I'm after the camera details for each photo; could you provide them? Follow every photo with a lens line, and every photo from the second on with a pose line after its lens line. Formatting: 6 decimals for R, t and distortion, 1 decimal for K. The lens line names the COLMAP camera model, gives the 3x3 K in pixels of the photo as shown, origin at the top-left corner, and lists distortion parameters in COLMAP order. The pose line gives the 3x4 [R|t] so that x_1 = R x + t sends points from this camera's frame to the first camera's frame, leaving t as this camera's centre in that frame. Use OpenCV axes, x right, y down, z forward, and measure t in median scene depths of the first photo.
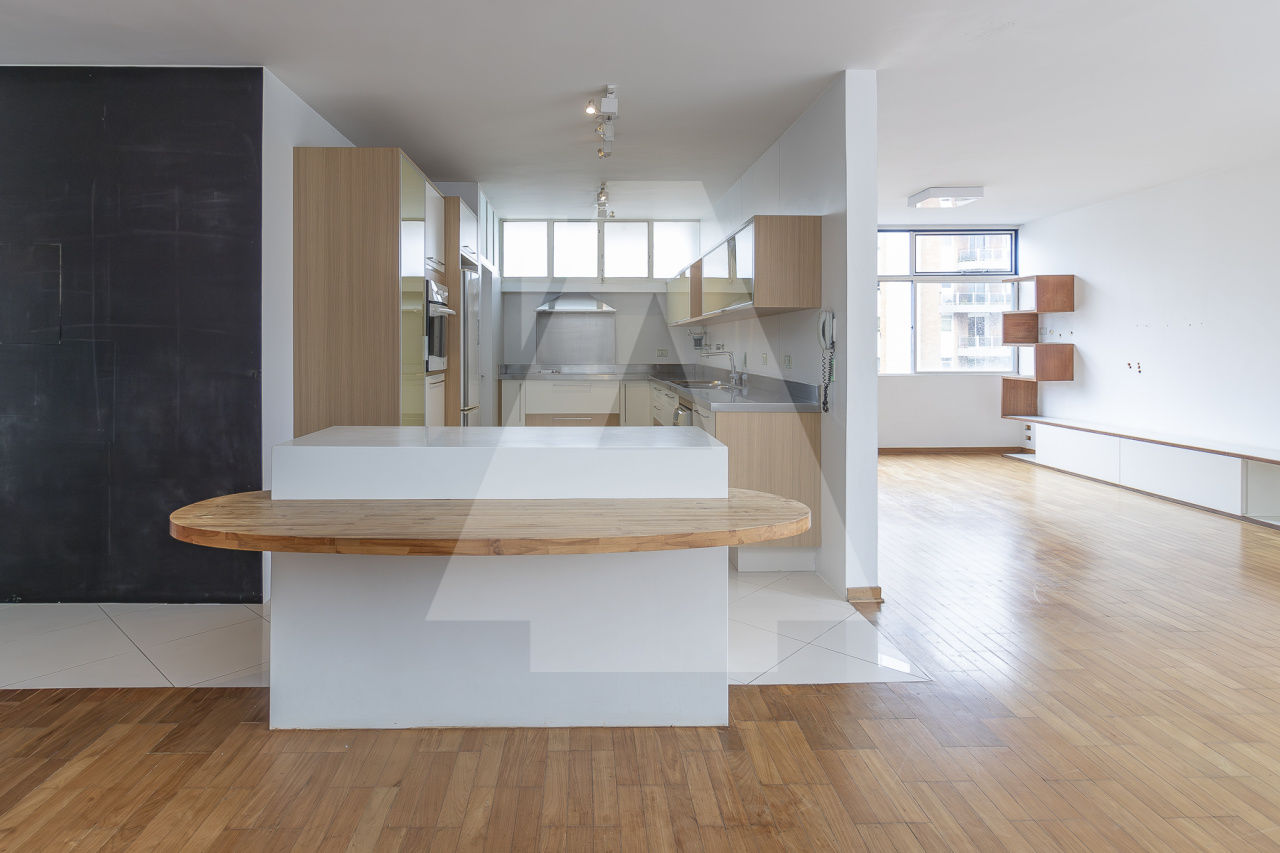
lens RADIAL K [[710.6, 0, 607.4], [0, 710.6, 344.9], [0, 0, 1]] dist [-0.003668, -0.001540]
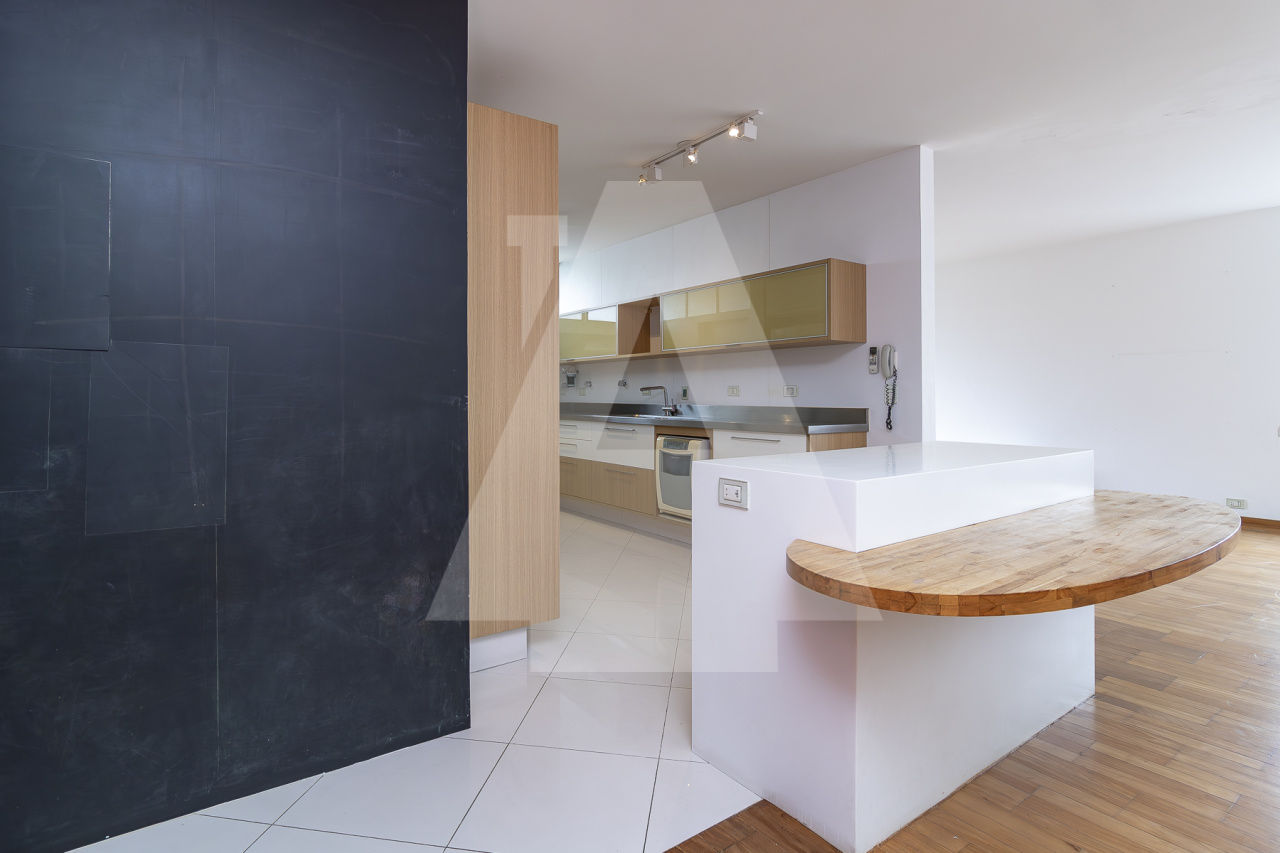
lens RADIAL K [[642.7, 0, 605.0], [0, 642.7, 391.5], [0, 0, 1]] dist [-0.002652, -0.005214]
pose [[0.833814, -0.002629, 0.552040, -0.679263], [0.005223, 0.999981, -0.003128, 0.031018], [-0.552021, 0.005492, 0.833812, 0.367820]]
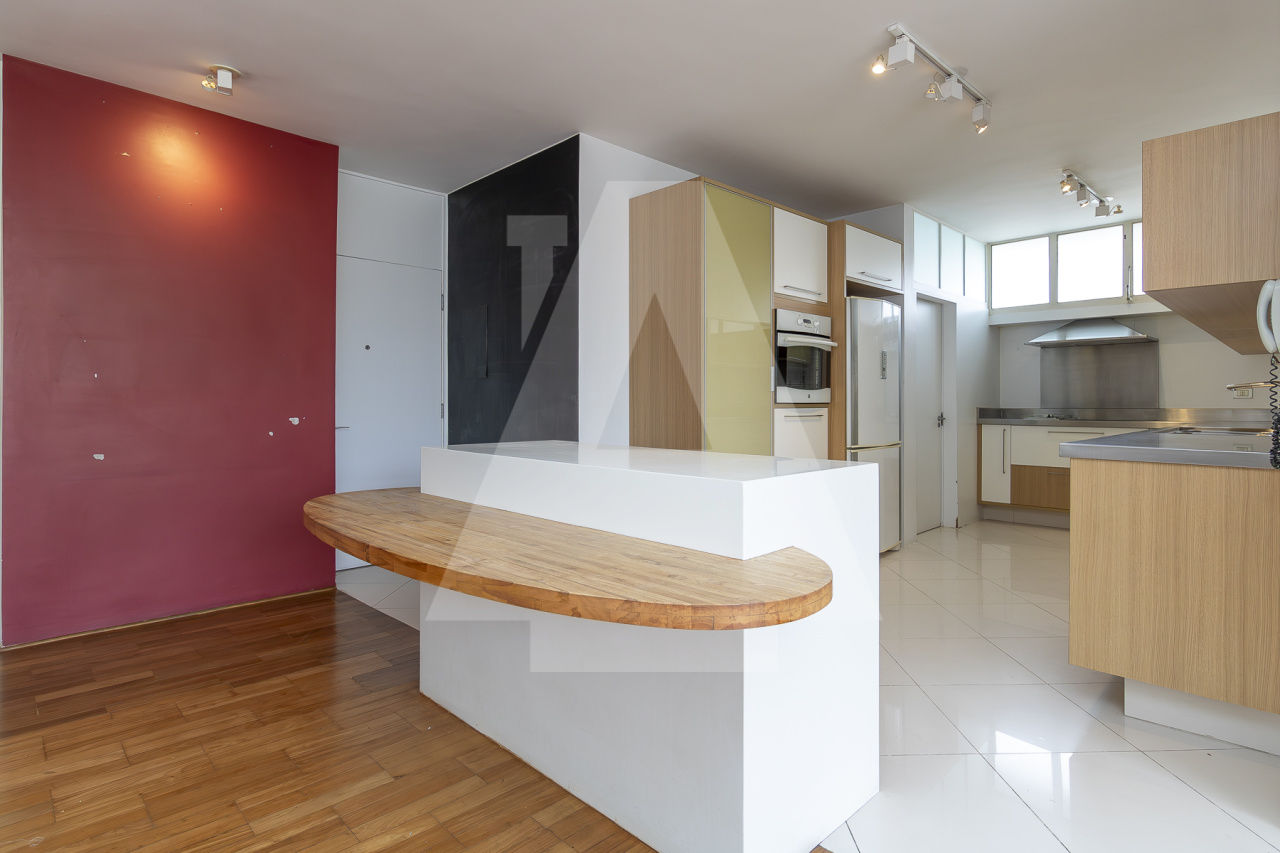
lens RADIAL K [[642.7, 0, 682.3], [0, 642.7, 409.8], [0, 0, 1]] dist [-0.002652, -0.005214]
pose [[0.717768, 0.003177, -0.696275, 0.341265], [-0.008366, 0.999957, -0.004062, 0.058558], [0.696232, 0.008740, 0.717764, 0.349488]]
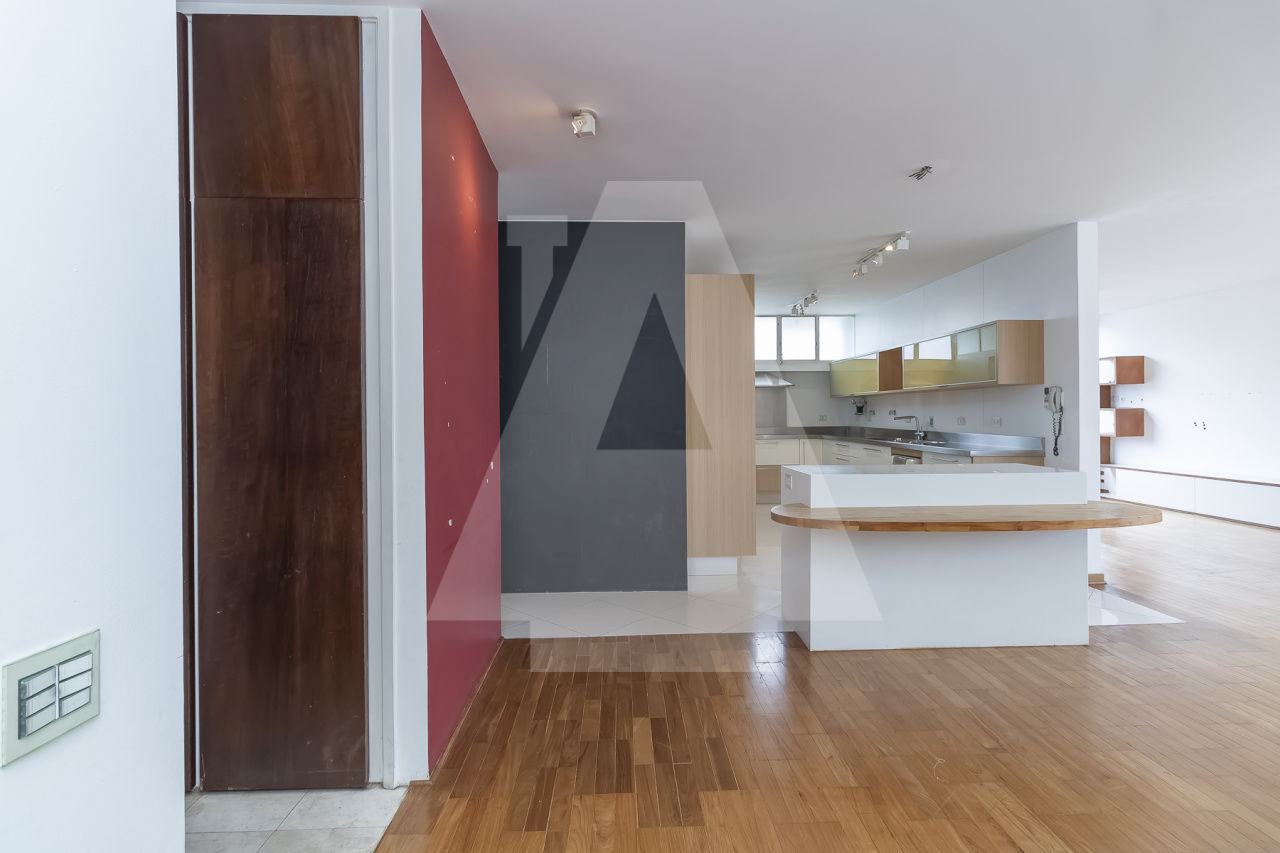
lens RADIAL K [[620.9, 0, 649.9], [0, 620.9, 414.4], [0, 0, 1]] dist [0.002537, -0.000169]
pose [[0.999697, -0.008362, 0.023158, -0.552688], [0.008320, 0.999964, 0.001901, 0.000420], [-0.023173, -0.001708, 0.999730, -0.253376]]
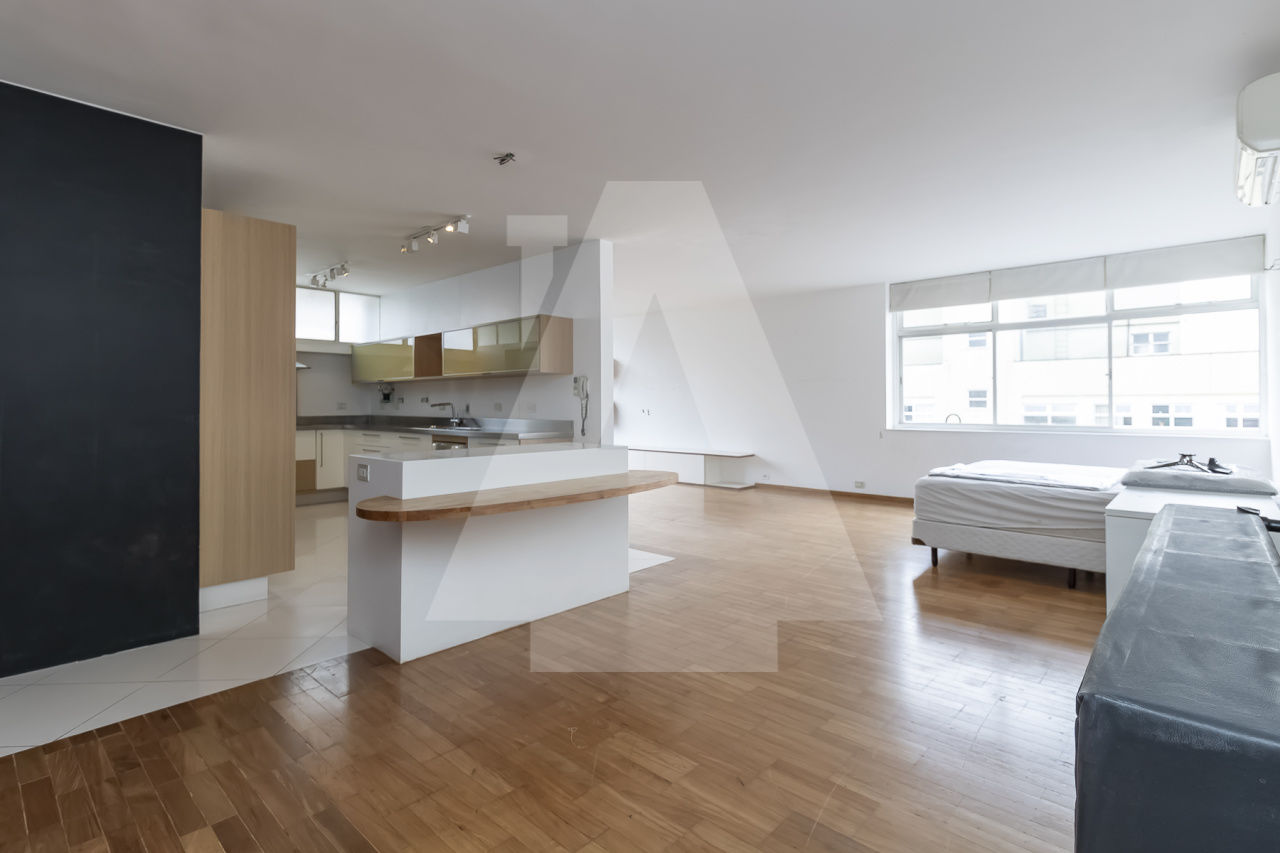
lens RADIAL K [[620.9, 0, 652.8], [0, 620.9, 398.7], [0, 0, 1]] dist [0.002537, -0.000169]
pose [[0.685670, 0.003076, 0.727906, -0.656759], [0.003168, 0.999969, -0.007209, 0.017202], [-0.727906, 0.007249, 0.685639, -0.136452]]
